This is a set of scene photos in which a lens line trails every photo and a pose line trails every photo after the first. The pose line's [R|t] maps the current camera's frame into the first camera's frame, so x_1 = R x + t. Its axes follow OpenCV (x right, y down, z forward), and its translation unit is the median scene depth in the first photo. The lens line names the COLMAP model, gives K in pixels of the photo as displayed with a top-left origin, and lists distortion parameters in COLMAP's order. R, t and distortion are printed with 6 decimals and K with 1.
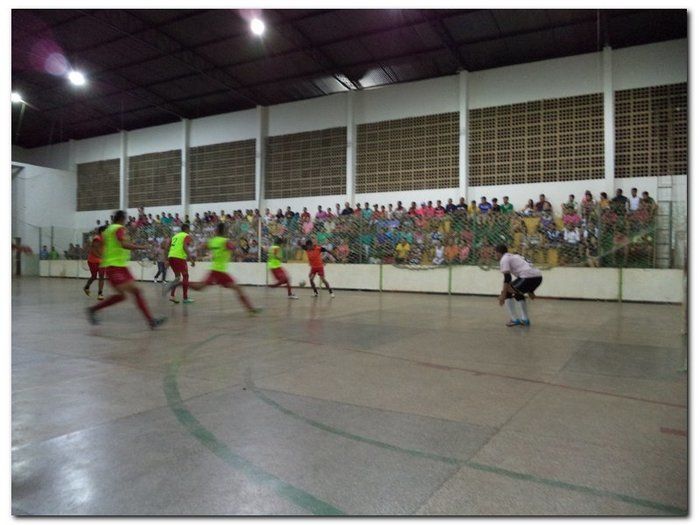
lens RADIAL K [[490.4, 0, 383.1], [0, 490.4, 274.8], [0, 0, 1]] dist [-0.010987, -0.003795]
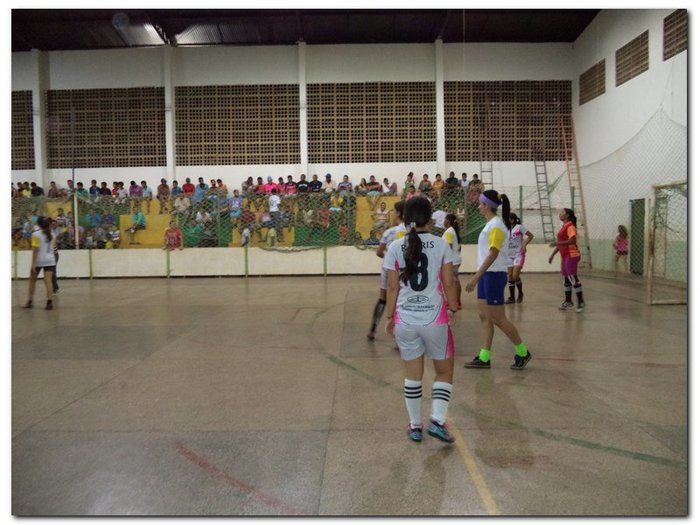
lens RADIAL K [[490.4, 0, 350.2], [0, 490.4, 260.7], [0, 0, 1]] dist [-0.010987, -0.003795]
pose [[0.894637, -0.043740, 0.444648, -0.189371], [0.038618, 0.999042, 0.020576, -0.005081], [-0.445123, -0.001237, 0.895469, 0.096732]]
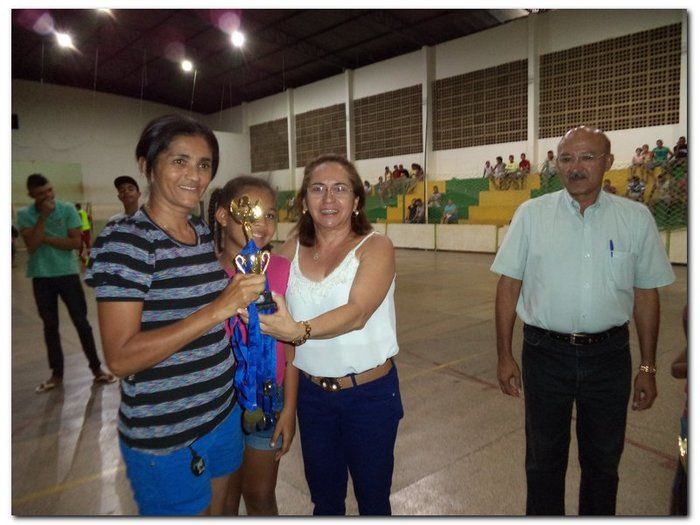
lens RADIAL K [[574.5, 0, 364.7], [0, 574.5, 260.5], [0, 0, 1]] dist [-0.030570, -0.000409]
pose [[0.931188, 0.014454, -0.364252, 0.027506], [-0.000149, 0.999229, 0.039268, 0.000736], [0.364539, -0.036512, 0.930472, -0.013981]]
